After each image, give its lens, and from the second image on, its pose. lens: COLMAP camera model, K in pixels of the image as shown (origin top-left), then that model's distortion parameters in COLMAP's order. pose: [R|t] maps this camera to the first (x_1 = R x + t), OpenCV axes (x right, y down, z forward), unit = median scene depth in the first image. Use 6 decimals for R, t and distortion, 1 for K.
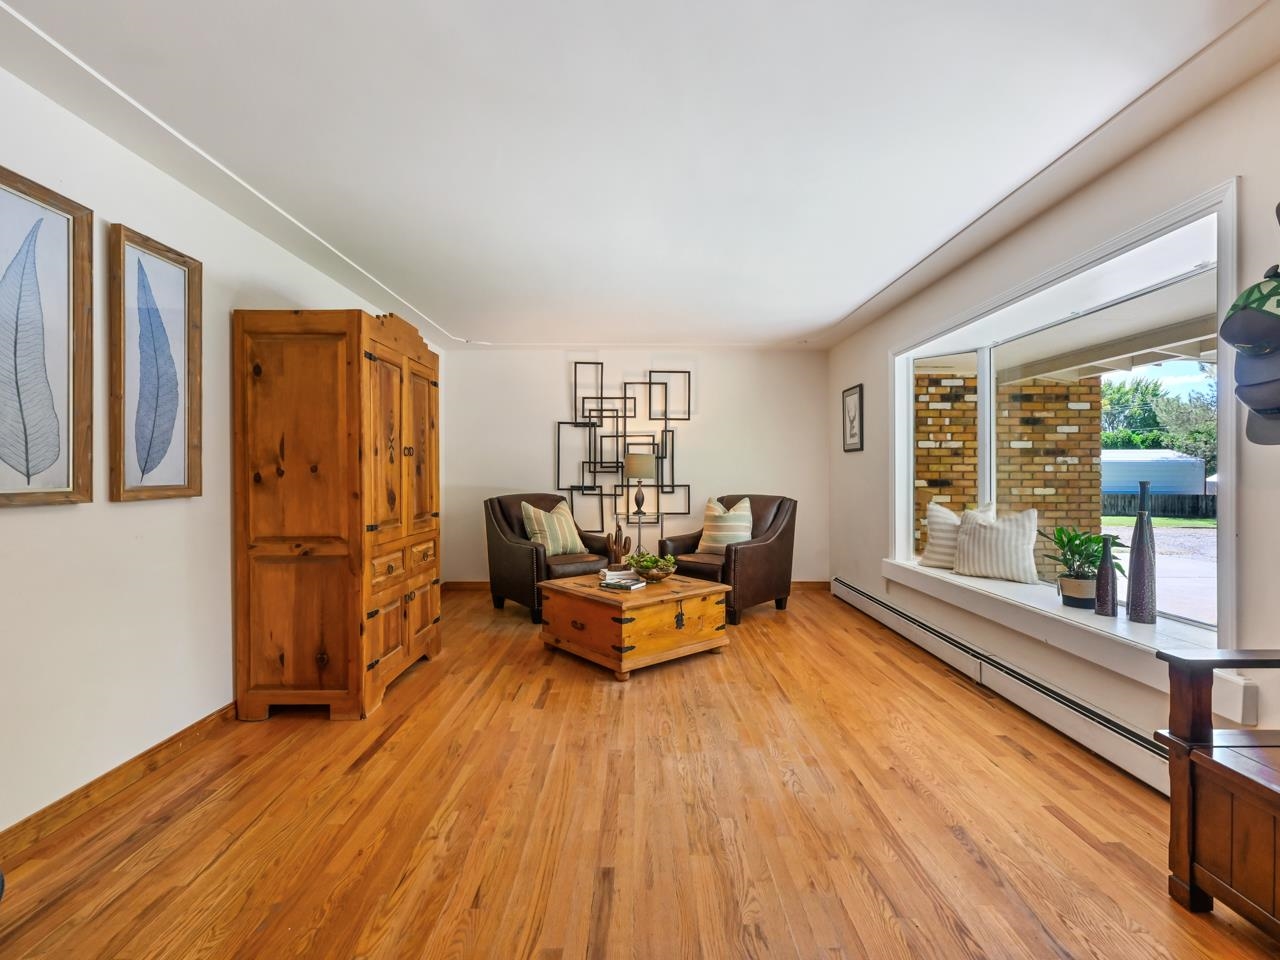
lens RADIAL K [[583.3, 0, 640.6], [0, 583.3, 477.5], [0, 0, 1]] dist [-0.003596, -0.000689]
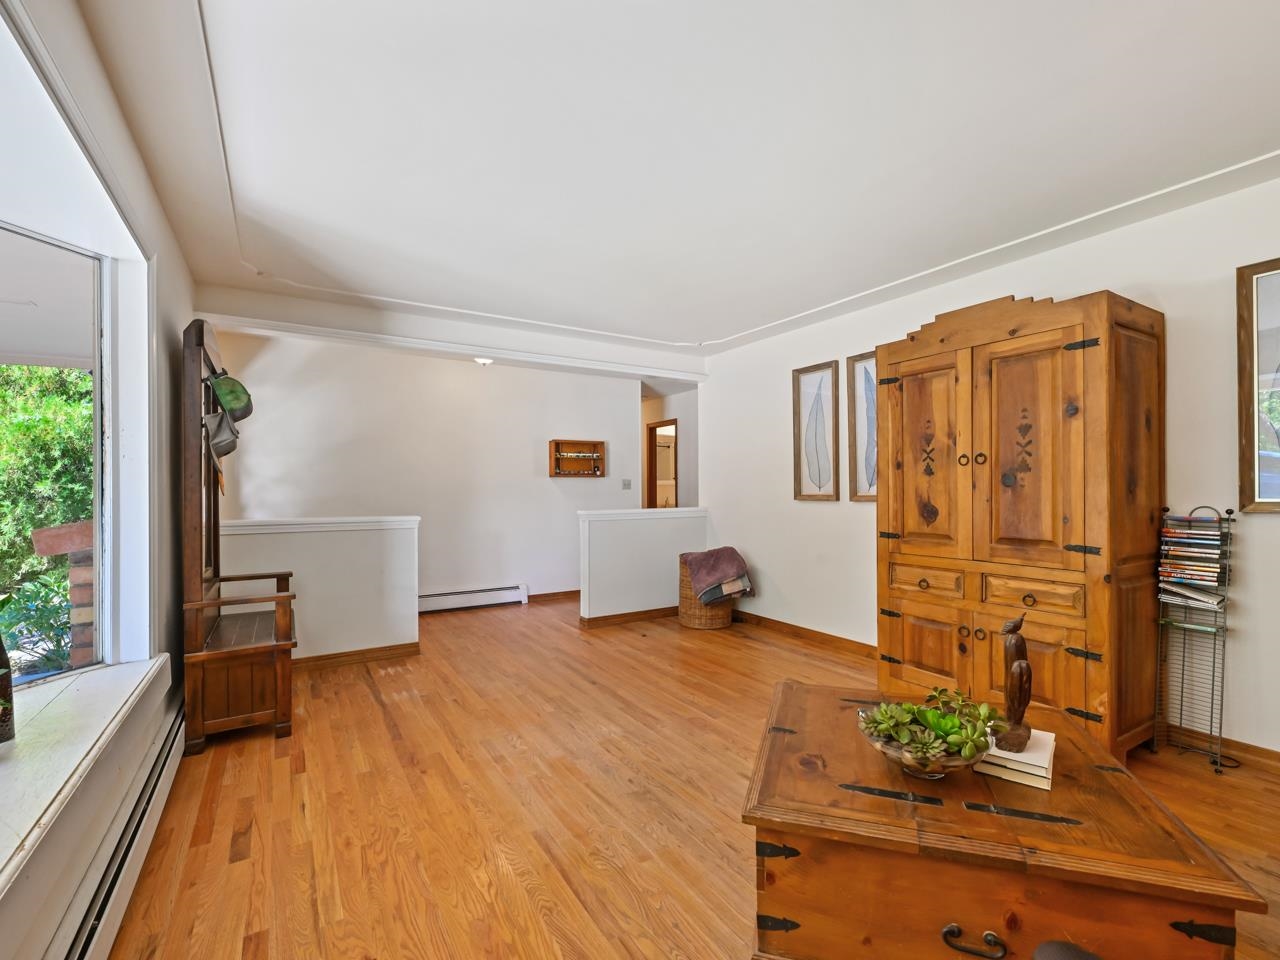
lens RADIAL K [[583.3, 0, 640.2], [0, 583.3, 486.7], [0, 0, 1]] dist [-0.003596, -0.000689]
pose [[-0.855038, 0.004072, -0.518550, 0.684807], [0.003789, 0.999992, 0.001604, -0.012263], [0.518552, -0.000593, -0.855046, 2.246410]]
